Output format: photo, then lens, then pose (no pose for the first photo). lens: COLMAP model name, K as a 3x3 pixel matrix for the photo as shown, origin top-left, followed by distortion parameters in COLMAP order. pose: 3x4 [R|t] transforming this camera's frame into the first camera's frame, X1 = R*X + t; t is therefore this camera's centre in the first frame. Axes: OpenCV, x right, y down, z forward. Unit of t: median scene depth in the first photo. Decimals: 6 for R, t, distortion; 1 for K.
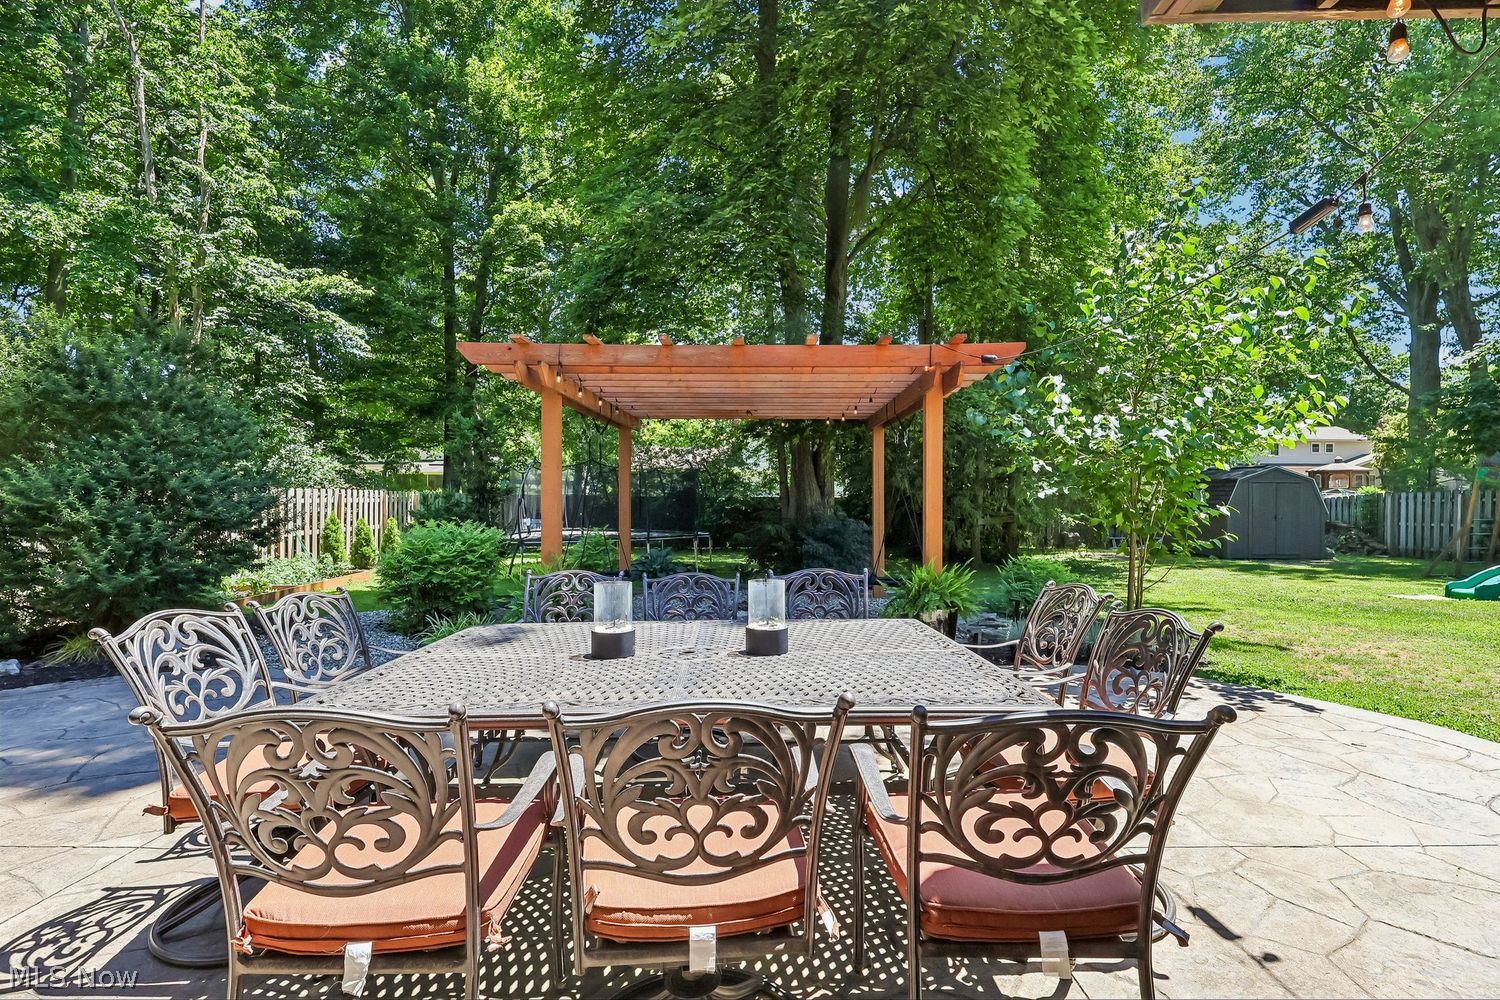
lens RADIAL K [[703.4, 0, 759.4], [0, 703.4, 502.5], [0, 0, 1]] dist [-0.005824, 0.002235]
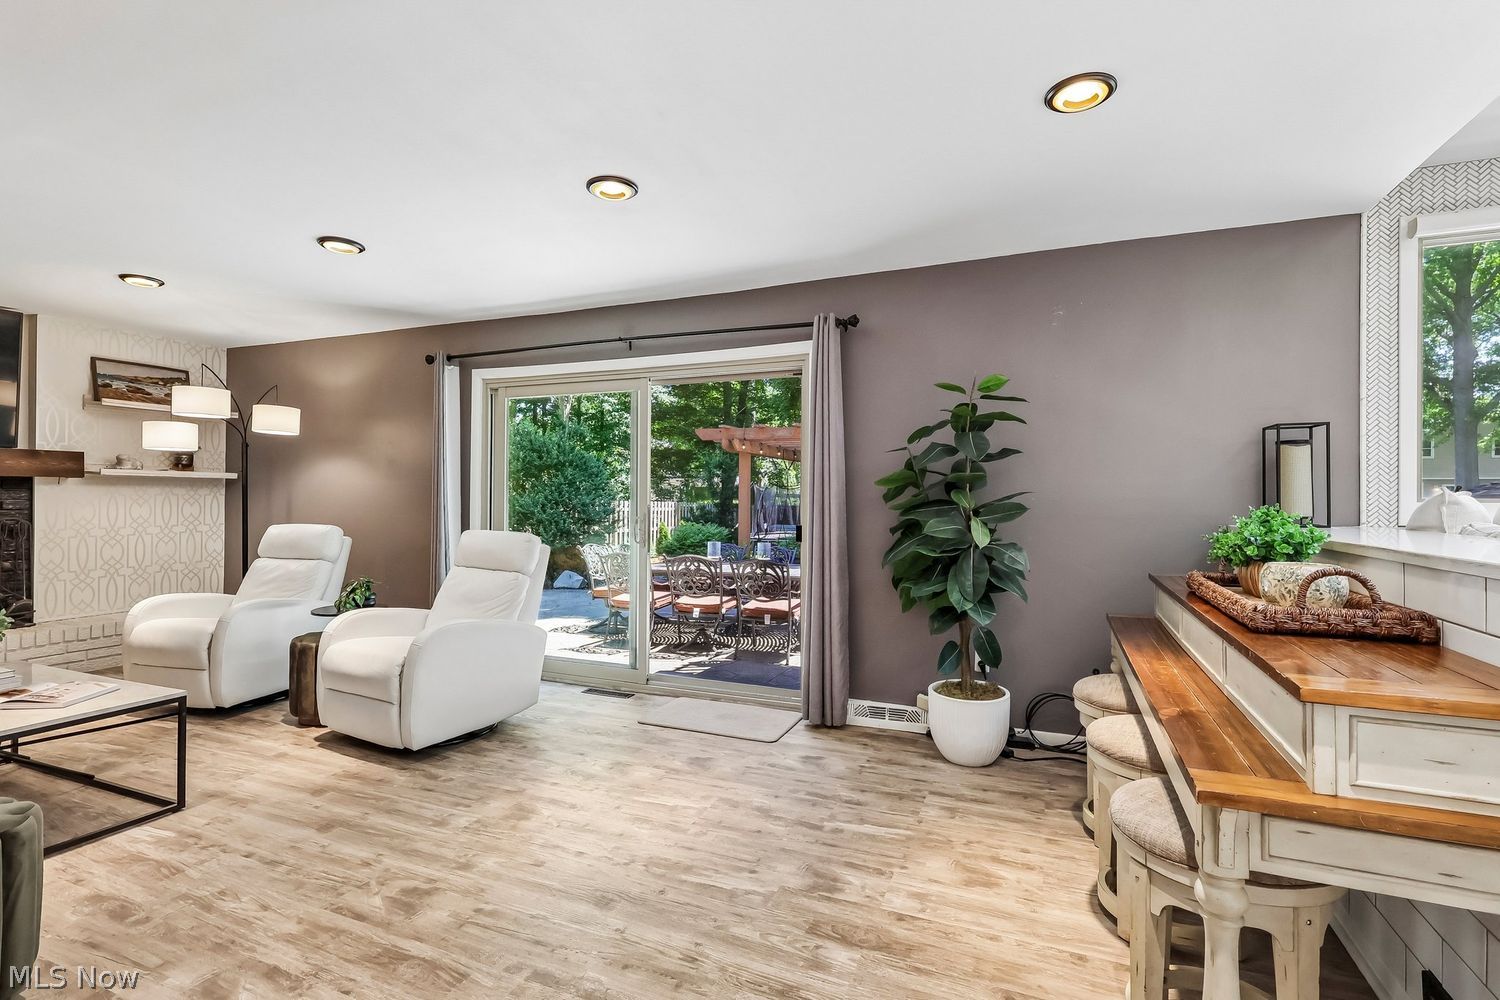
lens RADIAL K [[703.4, 0, 750.3], [0, 703.4, 498.4], [0, 0, 1]] dist [-0.005824, 0.002235]
pose [[0.918053, 0.001993, -0.396452, 0.302098], [-0.009326, 0.999819, -0.016571, -0.004915], [0.396347, 0.018910, 0.917906, -0.451228]]
